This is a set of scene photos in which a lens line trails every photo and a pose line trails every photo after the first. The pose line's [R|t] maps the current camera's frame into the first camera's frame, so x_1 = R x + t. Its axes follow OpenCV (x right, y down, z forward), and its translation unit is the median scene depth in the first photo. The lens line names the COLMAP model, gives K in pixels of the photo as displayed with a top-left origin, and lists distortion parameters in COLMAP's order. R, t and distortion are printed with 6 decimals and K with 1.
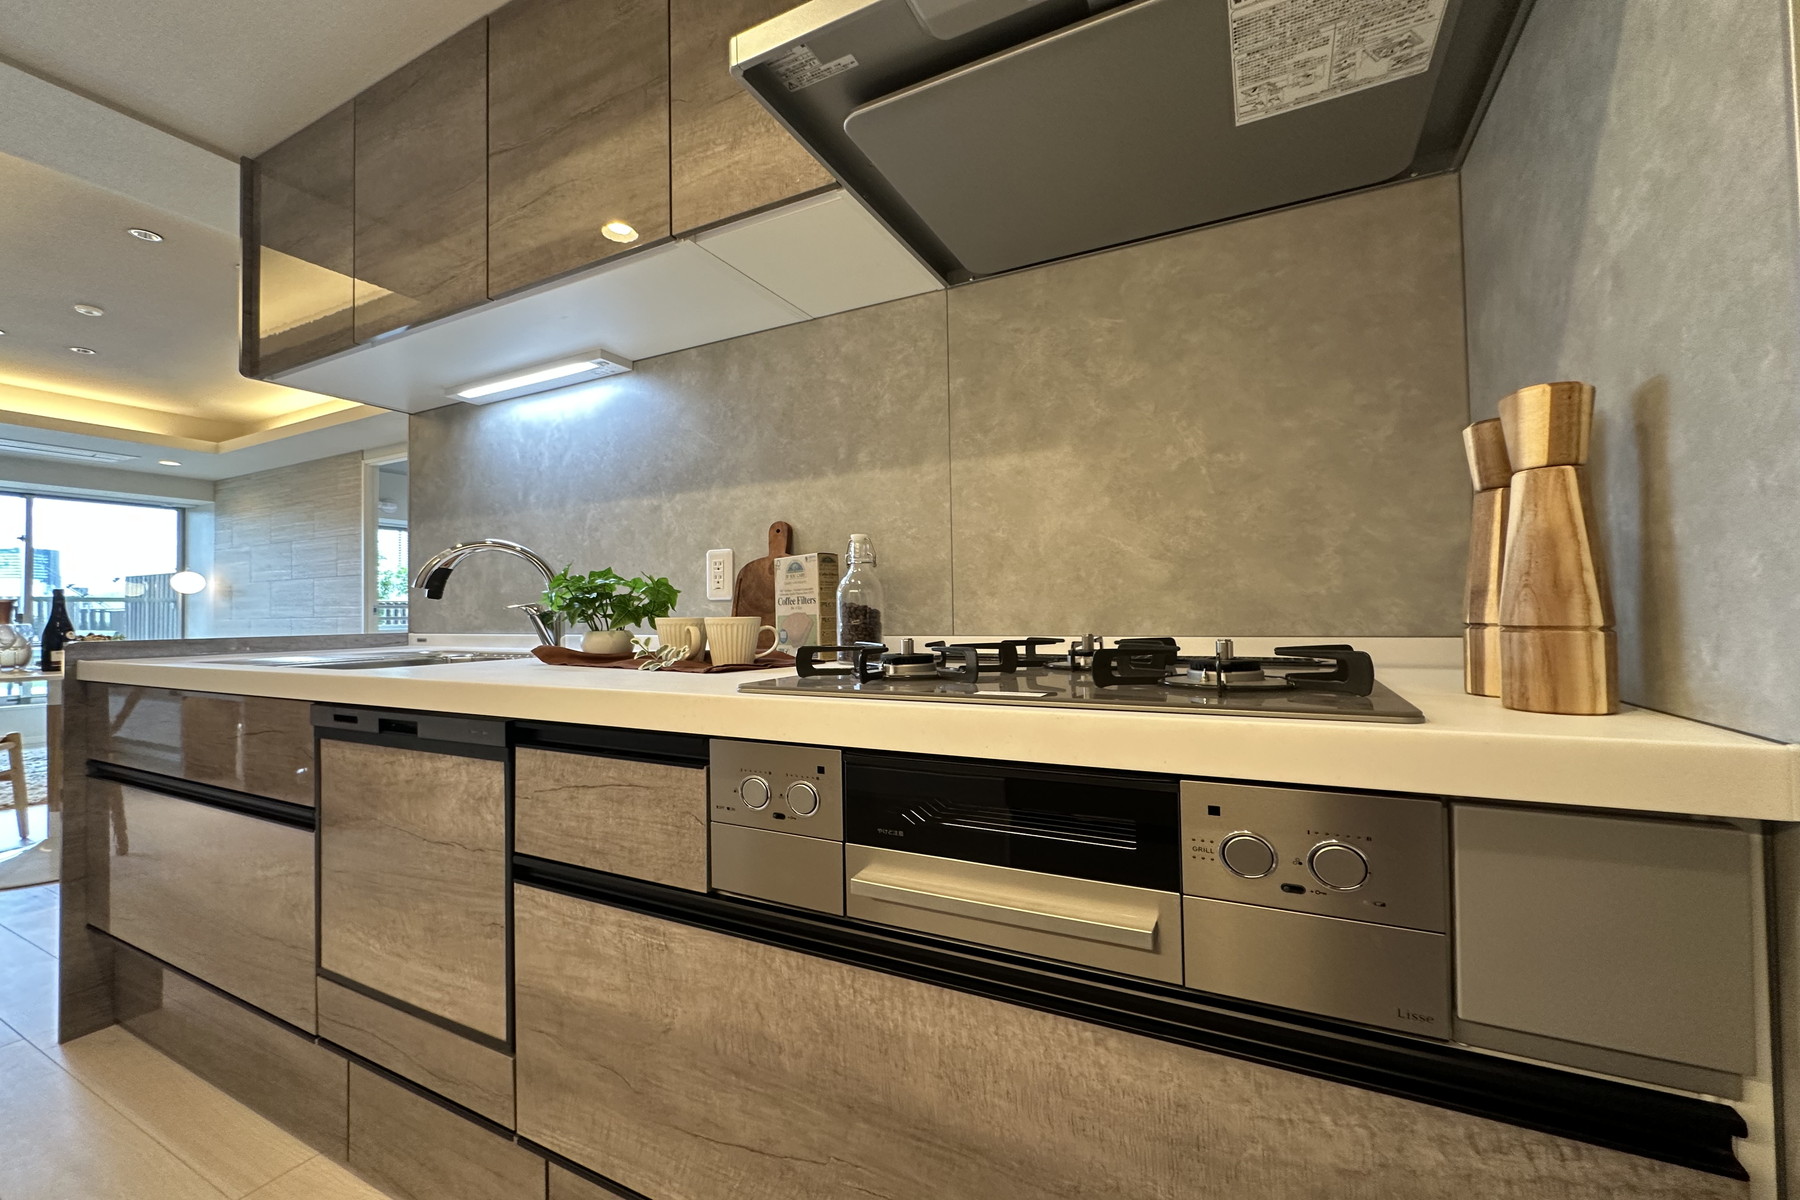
lens RADIAL K [[714.4, 0, 903.4], [0, 714.4, 588.7], [0, 0, 1]] dist [-0.005796, -0.000203]
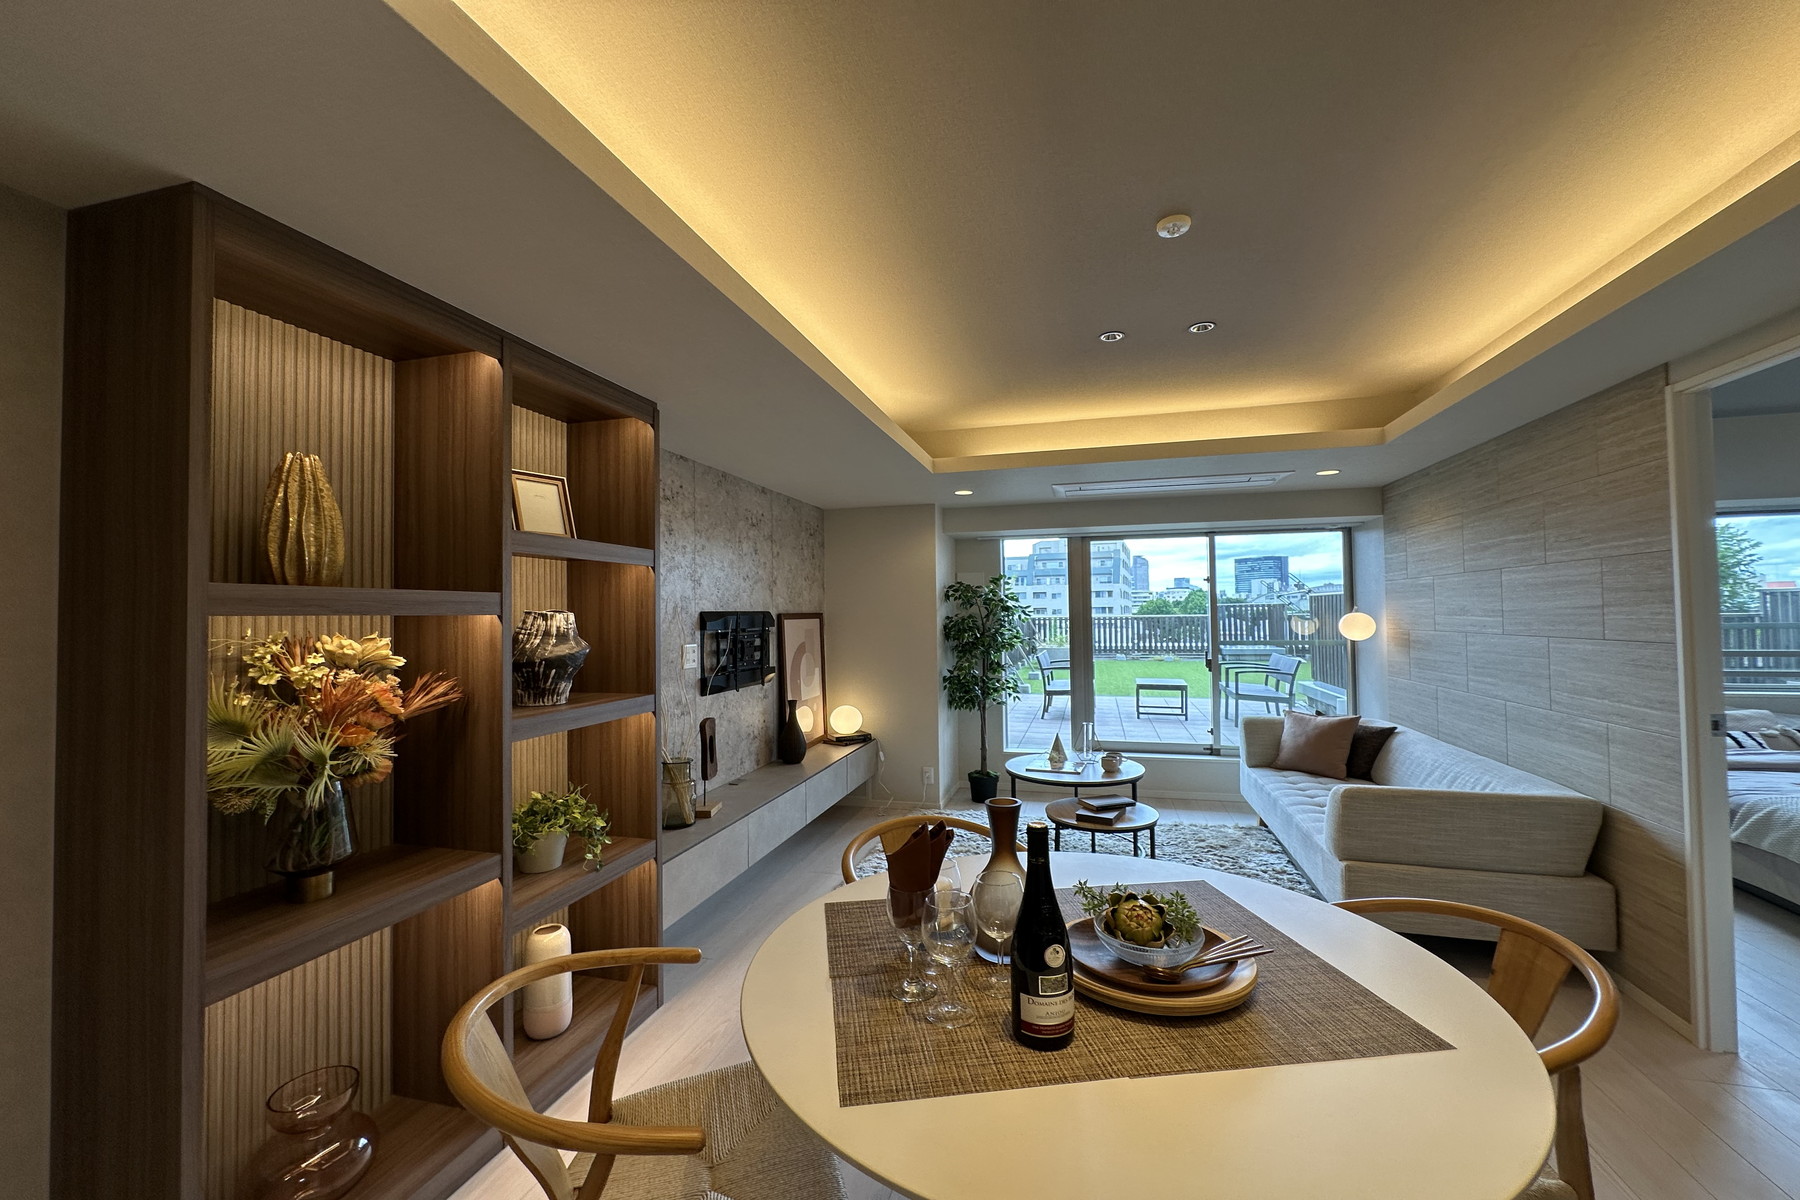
lens RADIAL K [[714.4, 0, 886.1], [0, 714.4, 596.0], [0, 0, 1]] dist [-0.005796, -0.000203]
pose [[0.184451, -0.013314, -0.982752, -0.358421], [0.035349, 0.999351, -0.006904, -0.054556], [0.982206, -0.033466, 0.184802, 0.373392]]
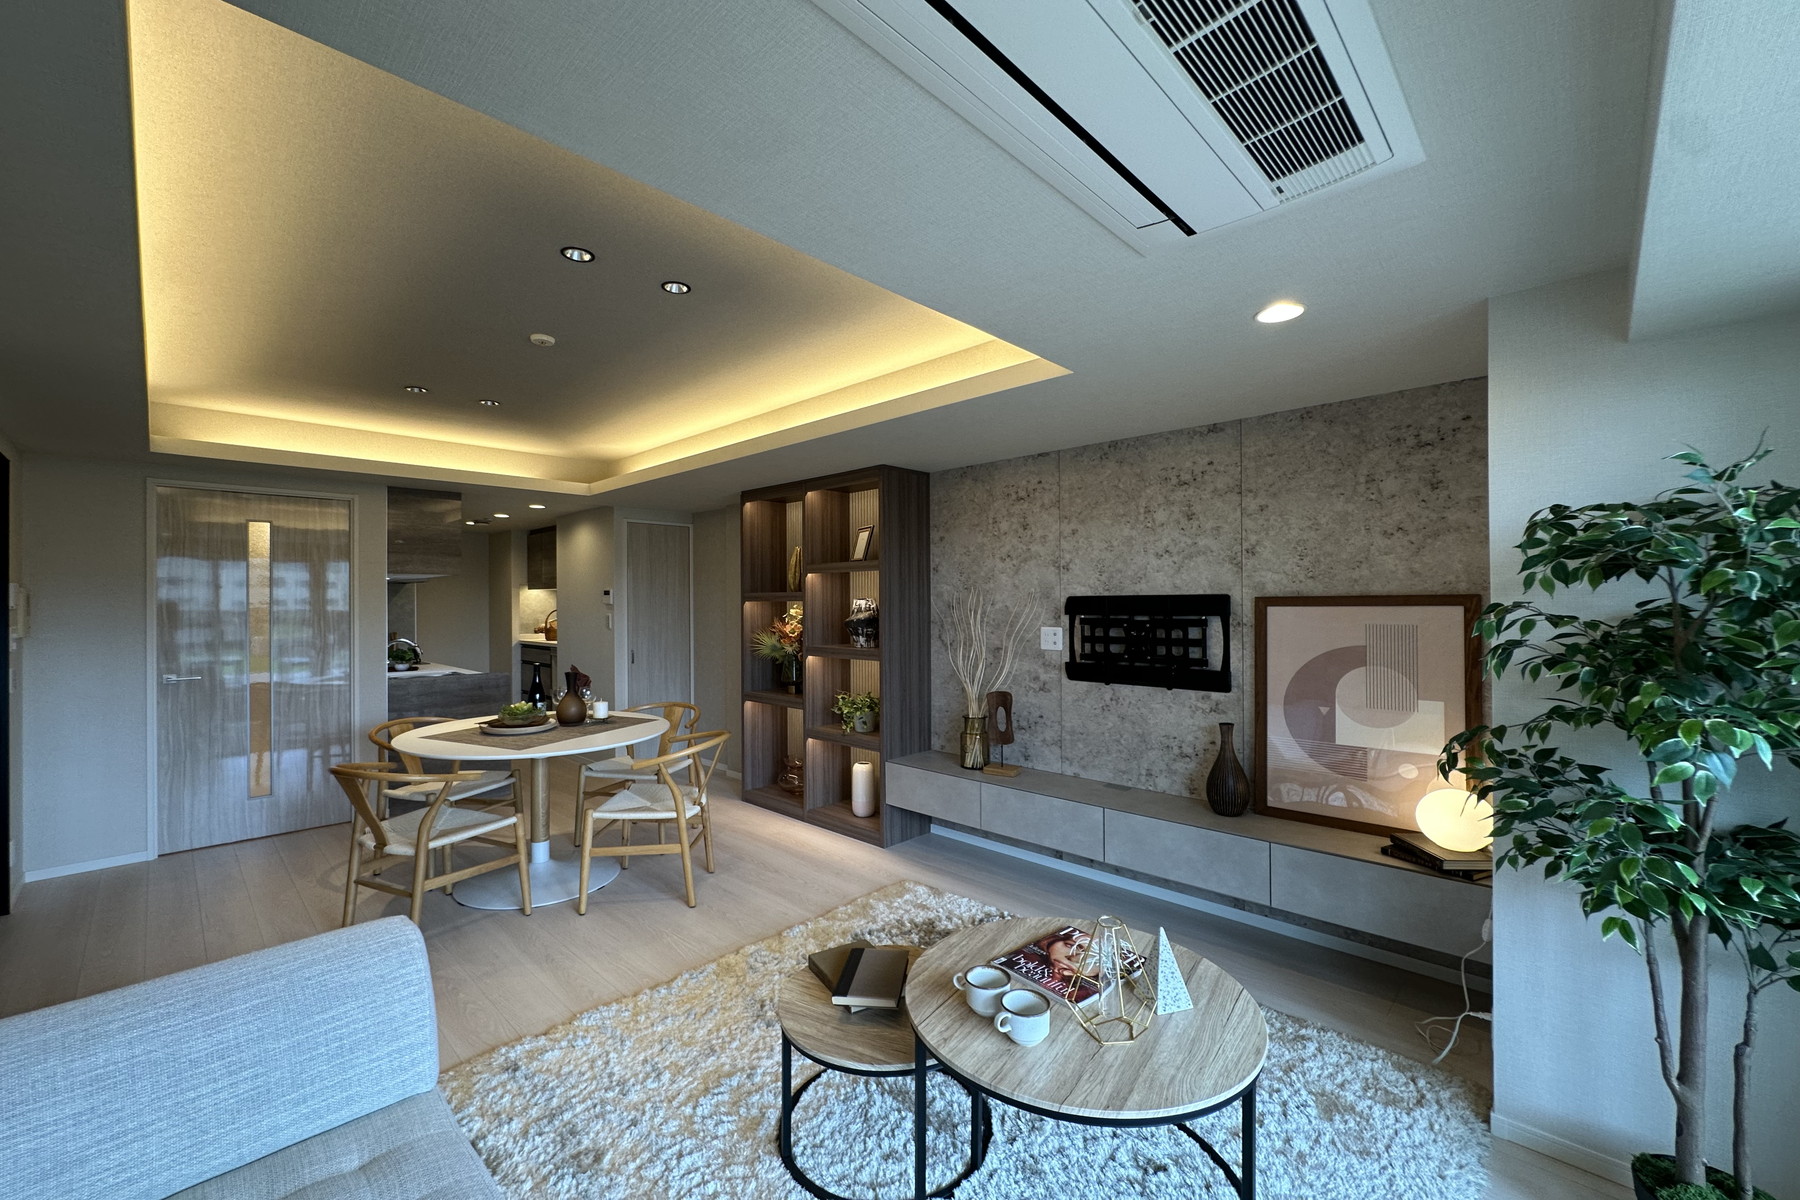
lens RADIAL K [[714.4, 0, 900.9], [0, 714.4, 597.7], [0, 0, 1]] dist [-0.005796, -0.000203]
pose [[-0.954641, 0.024611, 0.296739, -1.306153], [0.016908, 0.999451, -0.028497, -0.026865], [-0.297278, -0.022187, -0.954533, 1.203821]]
